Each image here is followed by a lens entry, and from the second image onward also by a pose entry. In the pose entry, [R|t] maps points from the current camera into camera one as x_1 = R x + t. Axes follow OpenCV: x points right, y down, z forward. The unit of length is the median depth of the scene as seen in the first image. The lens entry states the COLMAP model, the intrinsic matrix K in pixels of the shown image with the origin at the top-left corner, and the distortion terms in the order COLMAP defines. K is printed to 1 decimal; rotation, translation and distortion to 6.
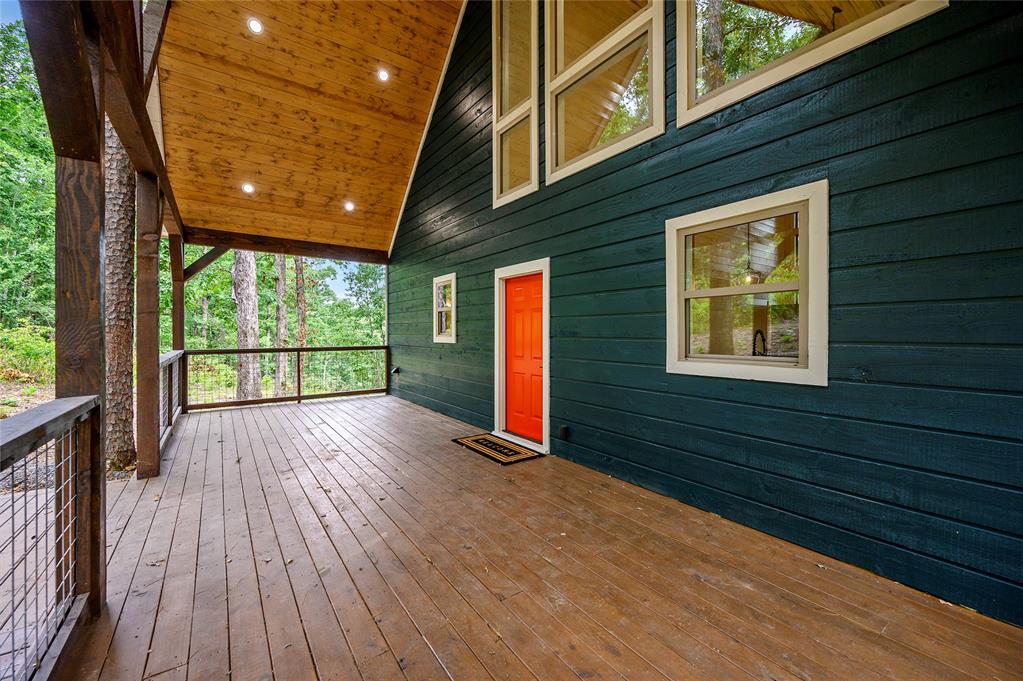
lens RADIAL K [[403.9, 0, 512.9], [0, 403.9, 335.1], [0, 0, 1]] dist [0.000653, 0.000085]
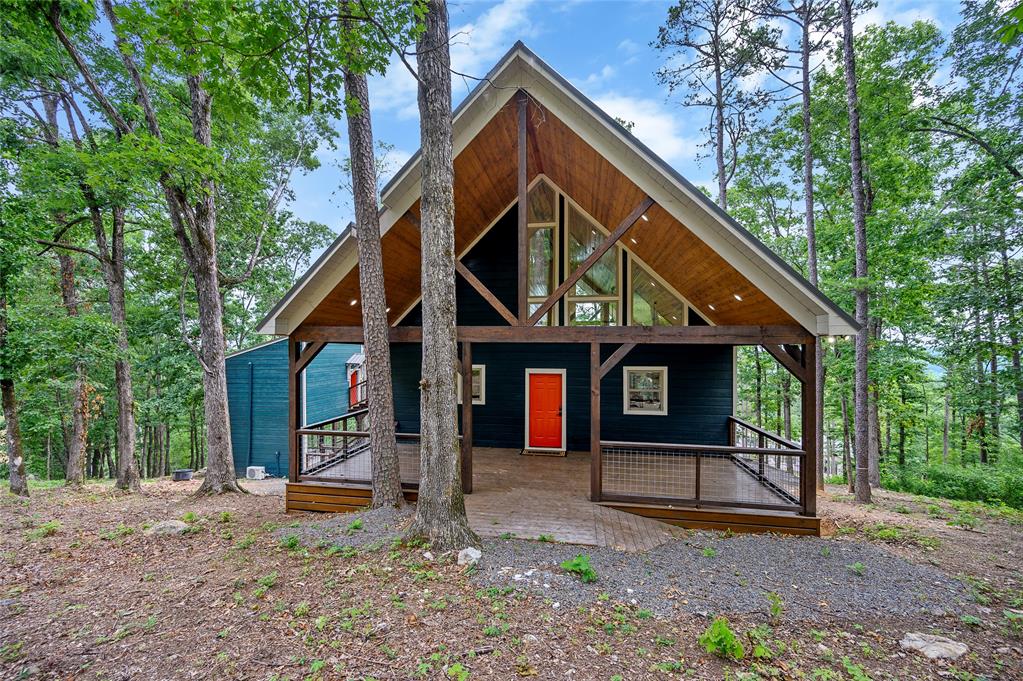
lens RADIAL K [[406.6, 0, 514.8], [0, 406.6, 352.5], [0, 0, 1]] dist [0.000269, -0.000121]
pose [[0.713986, -0.003433, 0.700152, -1.783104], [0.000651, 0.999991, 0.004239, -0.294891], [-0.700160, -0.002570, 0.713982, -0.501738]]
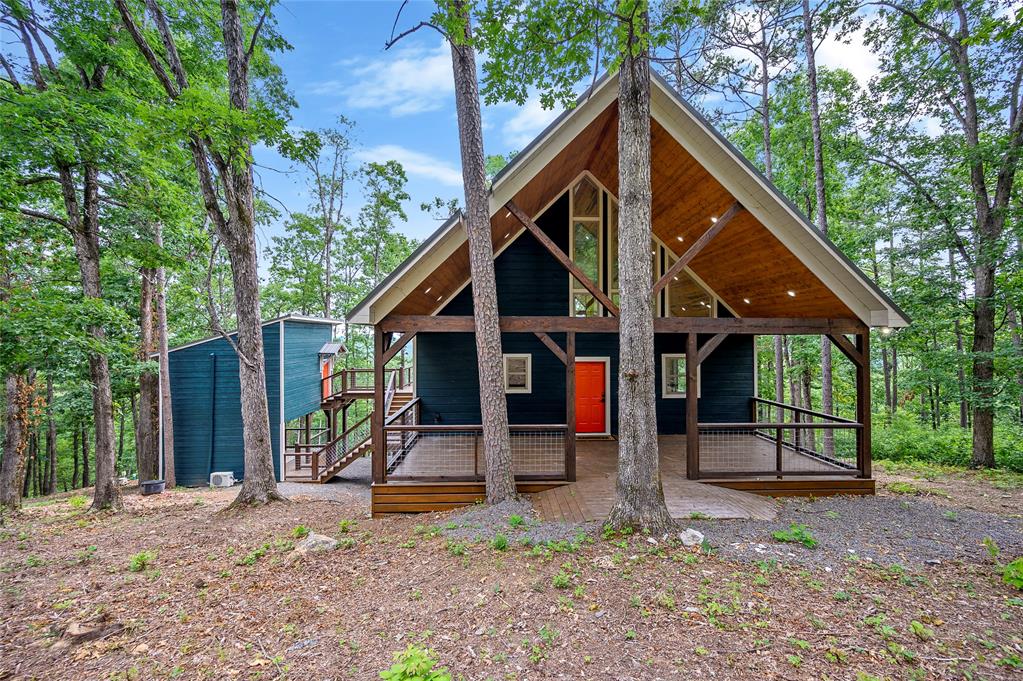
lens RADIAL K [[403.9, 0, 512.9], [0, 403.9, 335.1], [0, 0, 1]] dist [0.000653, 0.000085]
pose [[0.556920, 0.003433, 0.830559, -2.300450], [0.003468, 0.999973, -0.006459, -0.308568], [-0.830559, 0.006477, 0.556893, 0.094450]]
